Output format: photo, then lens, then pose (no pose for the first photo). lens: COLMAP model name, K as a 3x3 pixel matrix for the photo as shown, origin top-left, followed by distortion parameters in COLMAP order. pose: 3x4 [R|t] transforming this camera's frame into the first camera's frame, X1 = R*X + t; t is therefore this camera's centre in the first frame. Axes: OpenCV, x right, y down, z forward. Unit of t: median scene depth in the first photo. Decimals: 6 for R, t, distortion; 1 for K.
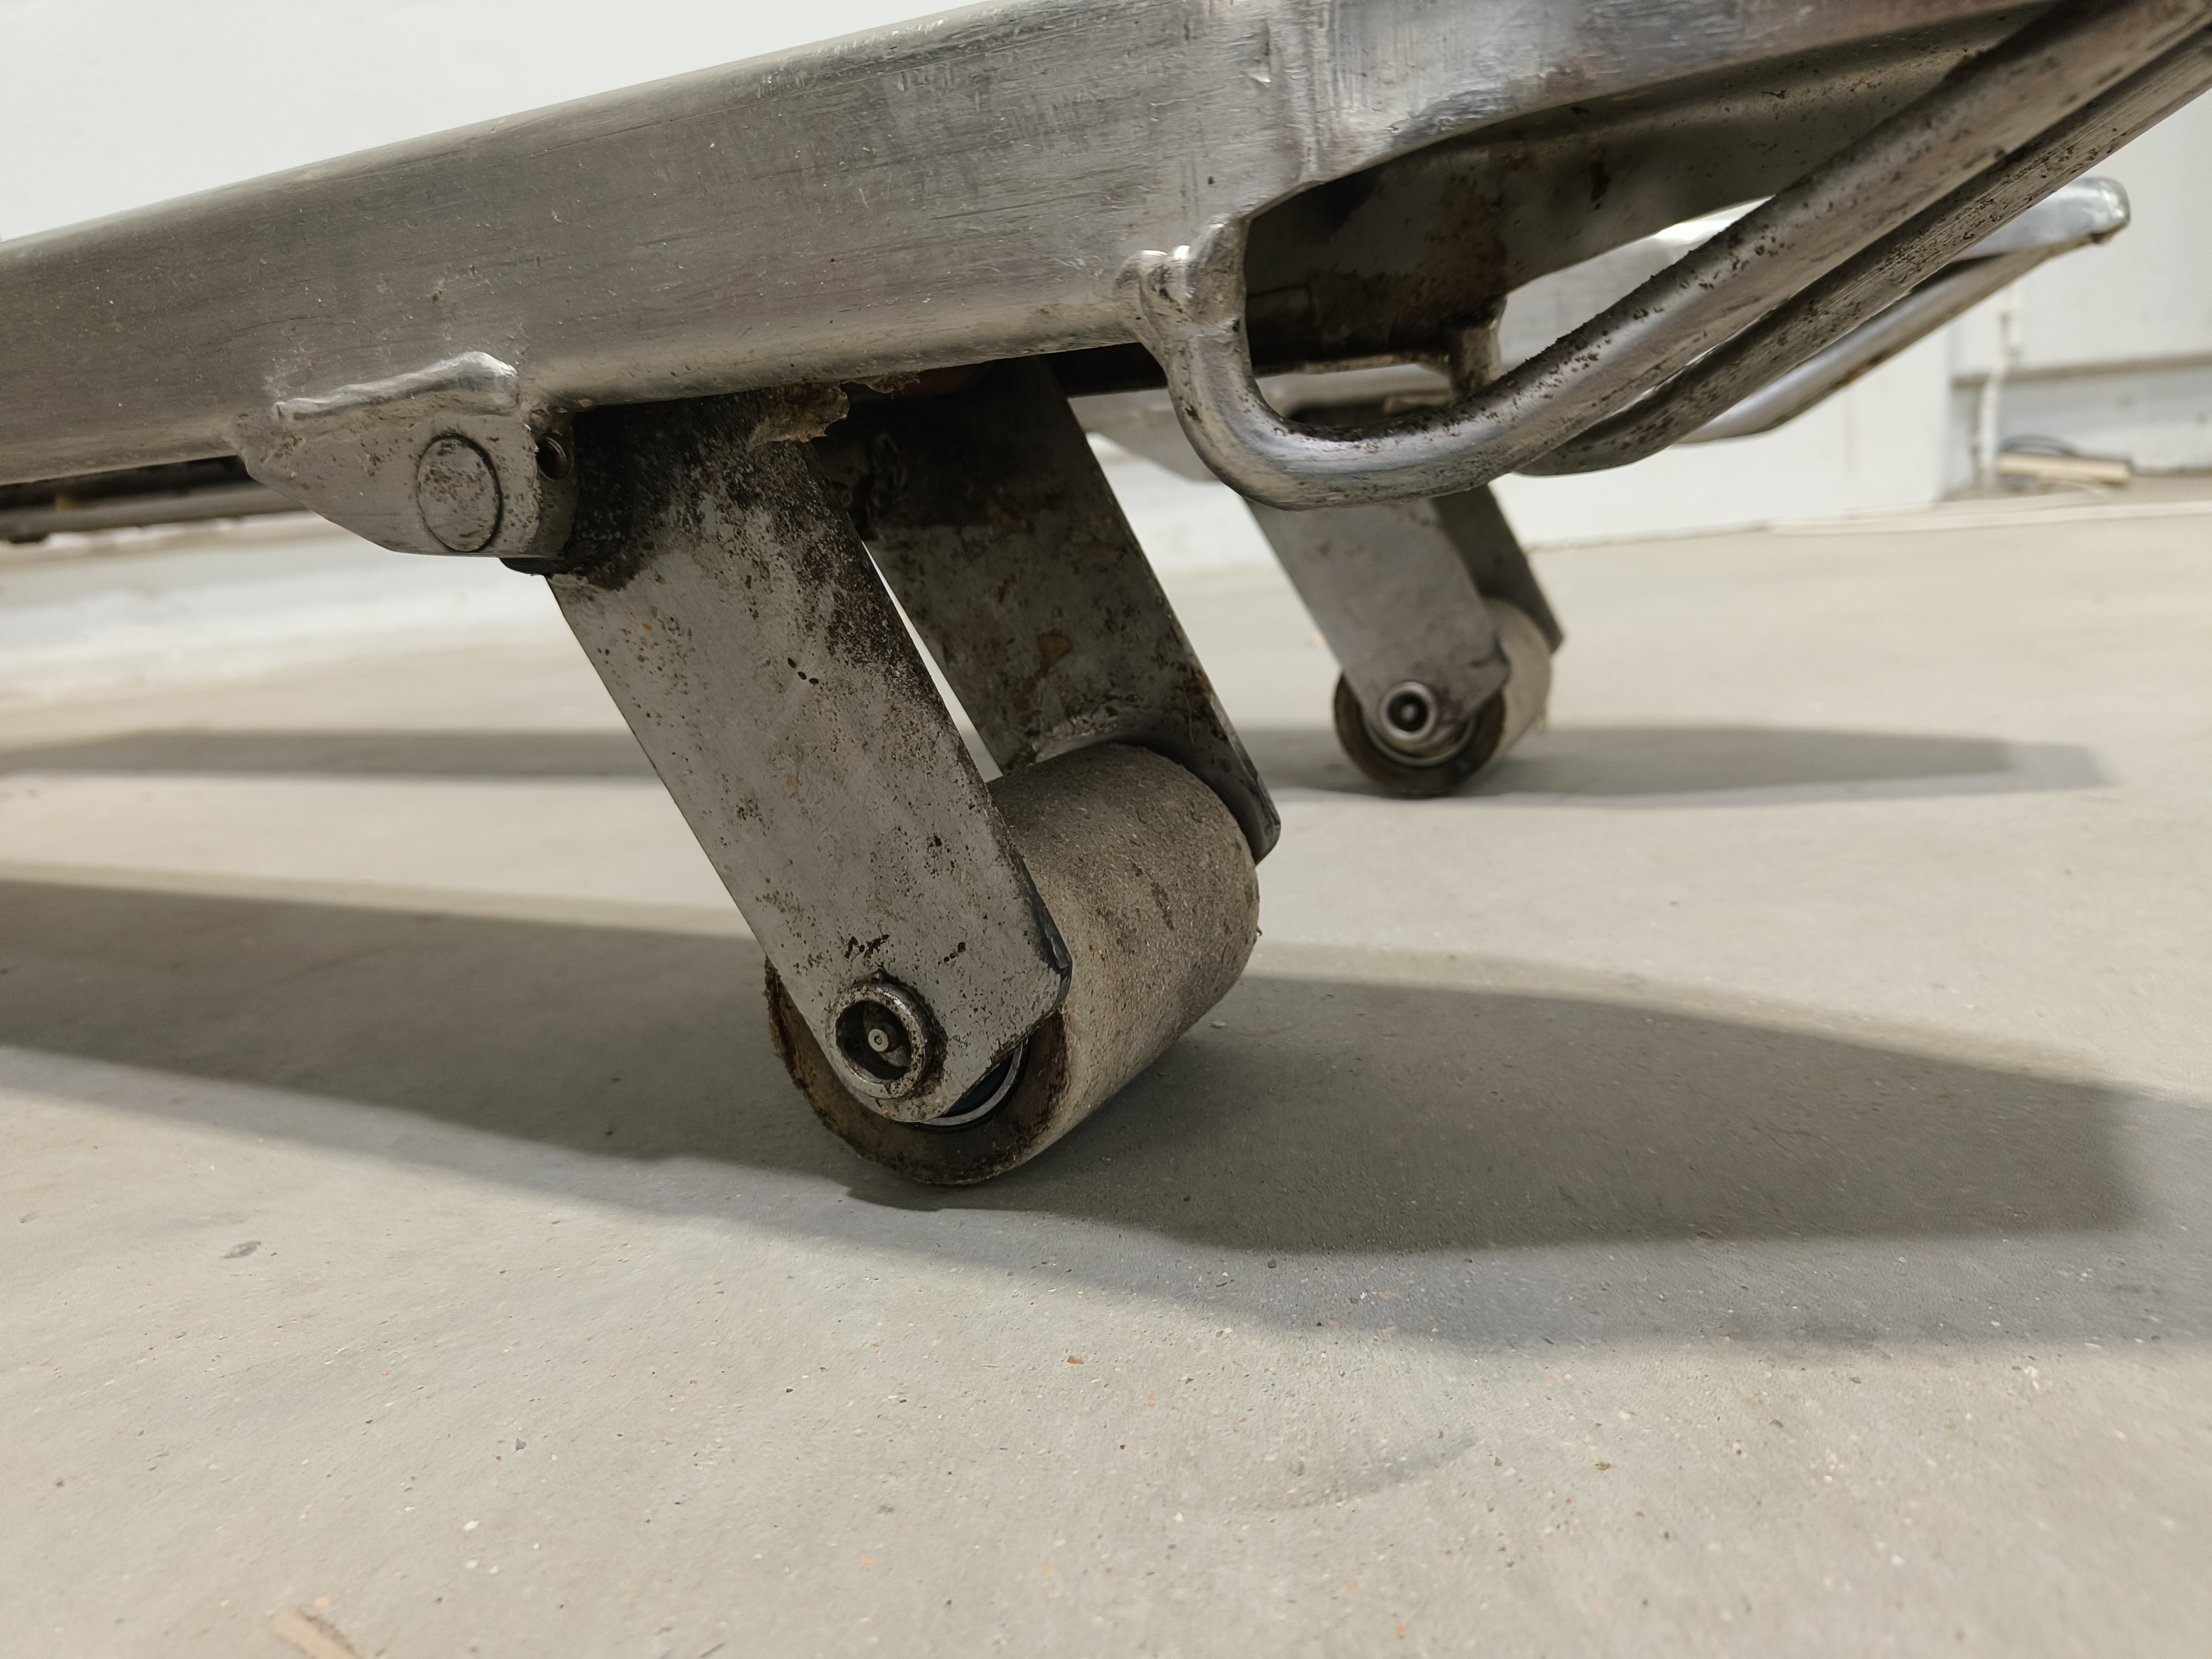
lens RADIAL K [[1562.8, 0, 1114.0], [0, 1562.8, 831.2], [0, 0, 1]] dist [0.002188, 0.006218]
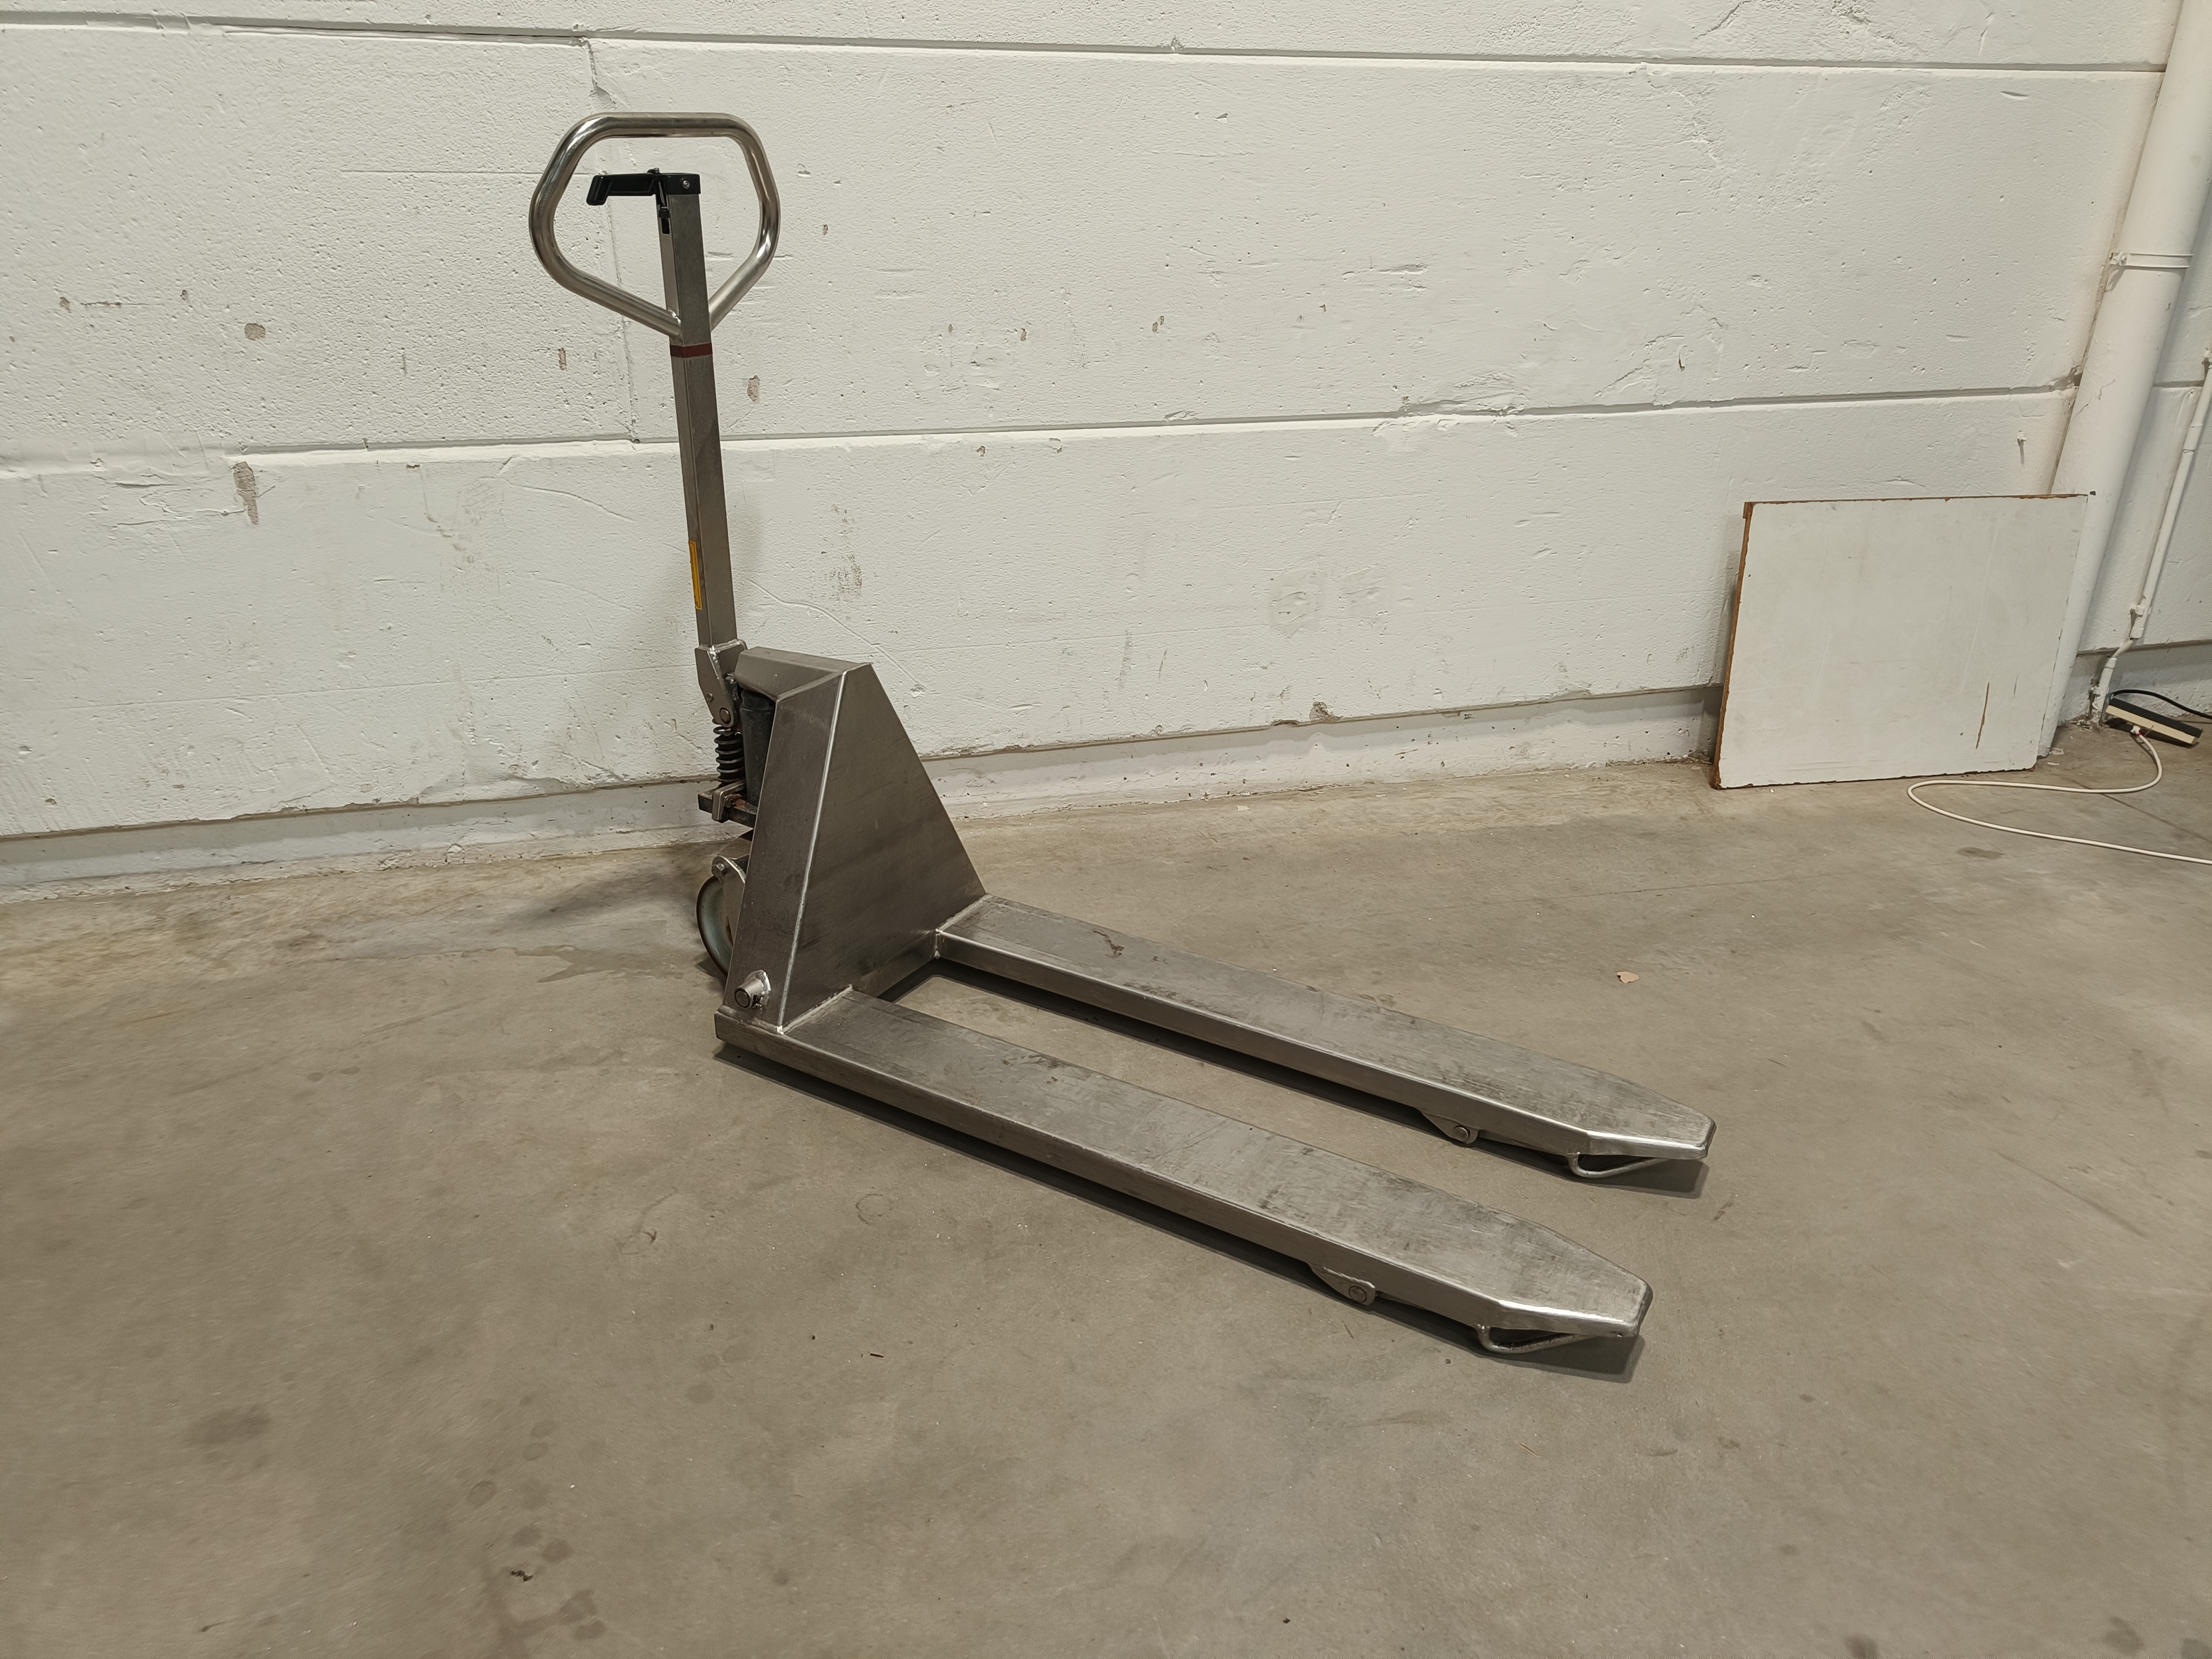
lens RADIAL K [[1562.8, 0, 1110.2], [0, 1562.8, 835.7], [0, 0, 1]] dist [0.002188, 0.006218]
pose [[0.984513, 0.149587, -0.091424, -1.434584], [-0.128623, 0.970673, 0.203100, -2.475365], [0.119124, -0.188195, 0.974881, -4.211786]]
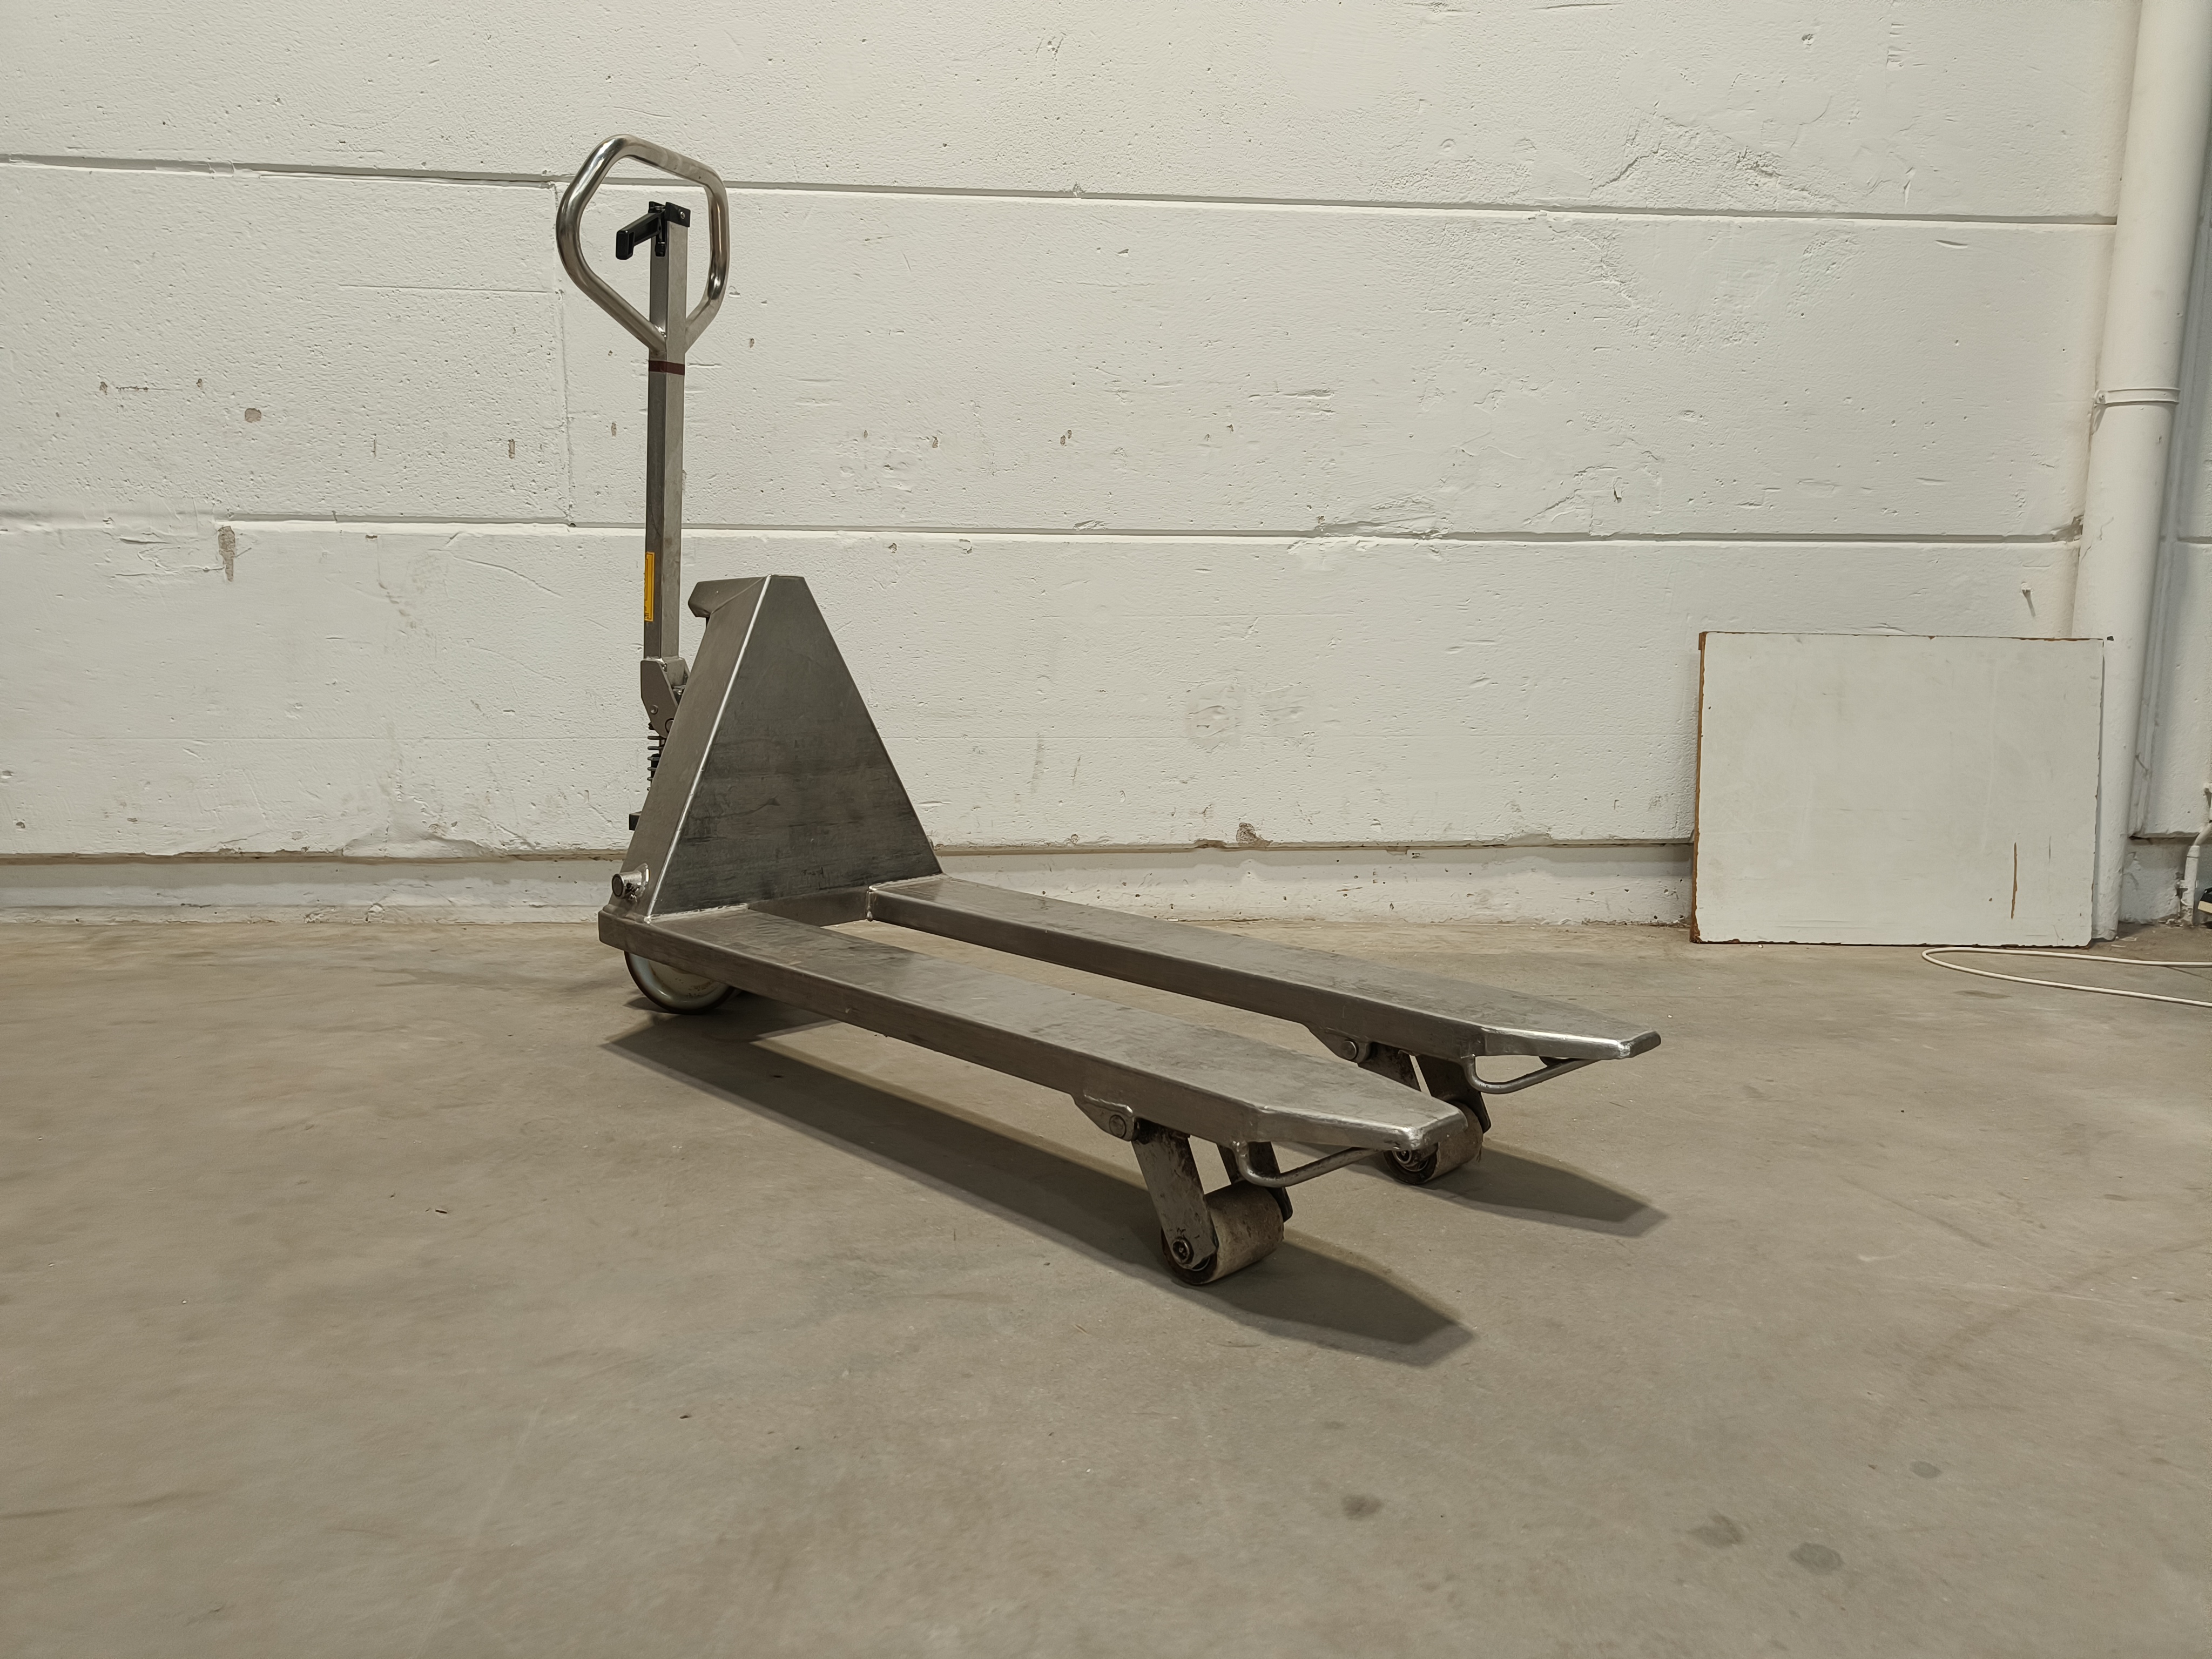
lens RADIAL K [[1562.8, 0, 1100.2], [0, 1562.8, 824.3], [0, 0, 1]] dist [0.002188, 0.006218]
pose [[0.945357, 0.139388, -0.294739, 0.832127], [-0.158886, 0.986353, -0.043153, -0.893130], [0.284702, 0.087625, 0.954603, -3.699341]]
